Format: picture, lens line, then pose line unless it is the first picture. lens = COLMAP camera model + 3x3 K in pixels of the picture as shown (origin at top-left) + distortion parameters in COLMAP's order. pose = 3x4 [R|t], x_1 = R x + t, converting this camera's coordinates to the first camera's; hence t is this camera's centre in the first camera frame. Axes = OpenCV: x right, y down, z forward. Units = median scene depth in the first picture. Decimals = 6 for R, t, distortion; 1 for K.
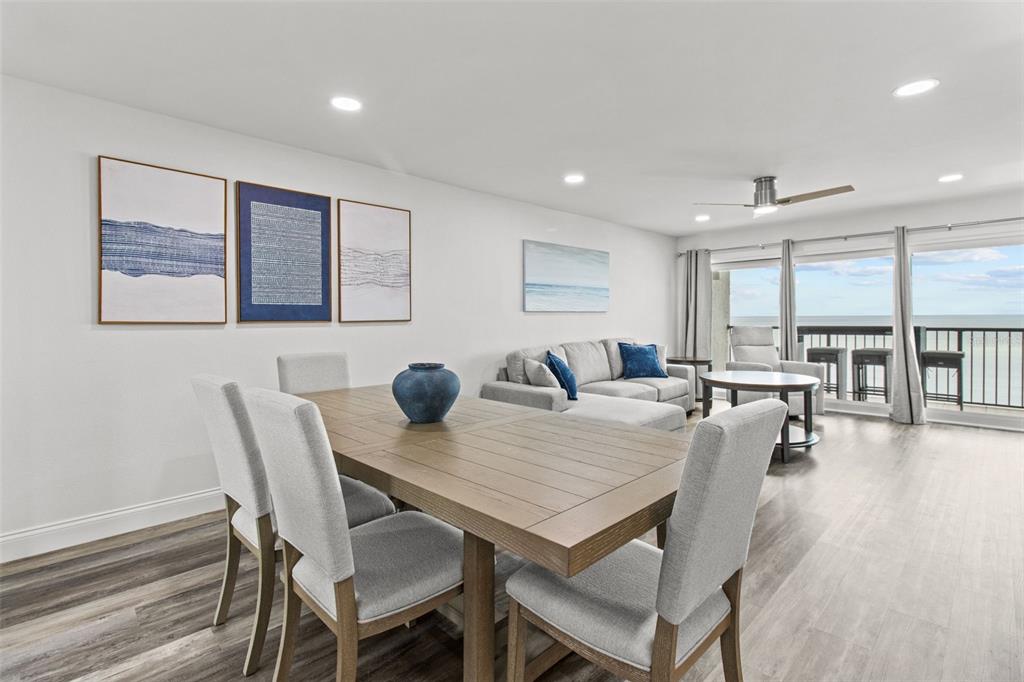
lens RADIAL K [[473.1, 0, 518.0], [0, 473.1, 324.7], [0, 0, 1]] dist [0.001211, -0.001090]
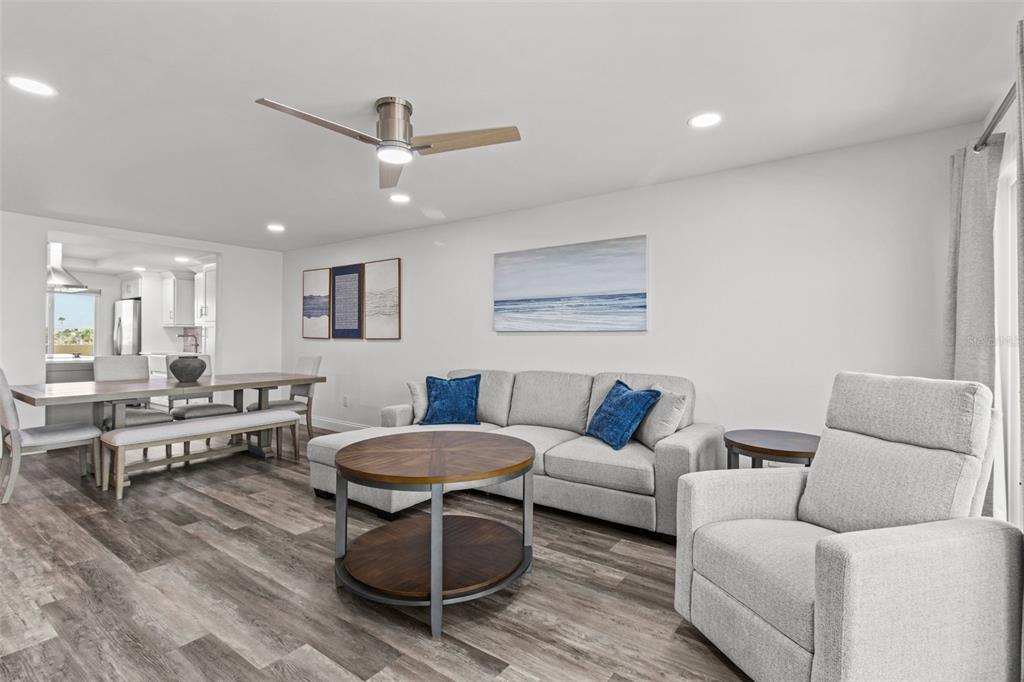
lens RADIAL K [[473.1, 0, 508.7], [0, 473.1, 342.0], [0, 0, 1]] dist [0.001211, -0.001090]
pose [[0.171144, 0.019885, -0.985045, 0.859947], [-0.019075, 0.999676, 0.016866, -0.021410], [0.985061, 0.015903, 0.171468, 0.798584]]
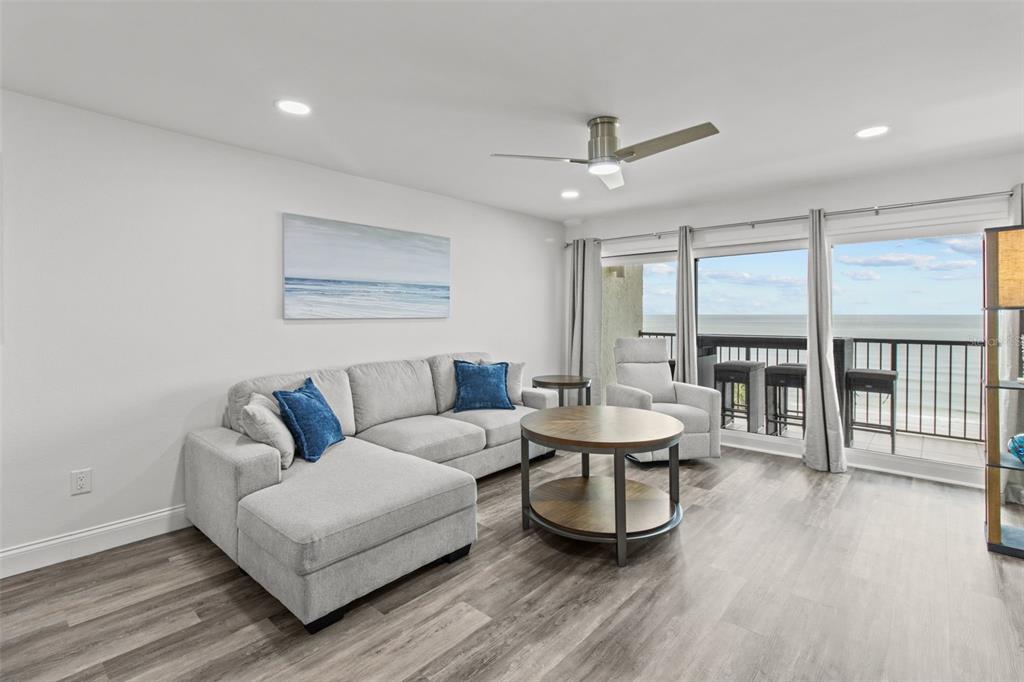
lens RADIAL K [[473.1, 0, 520.9], [0, 473.1, 320.4], [0, 0, 1]] dist [0.001211, -0.001090]
pose [[0.997501, 0.006142, 0.070391, 0.280101], [-0.005846, 0.999973, -0.004400, -0.022466], [-0.070416, 0.003978, 0.997510, 0.274049]]
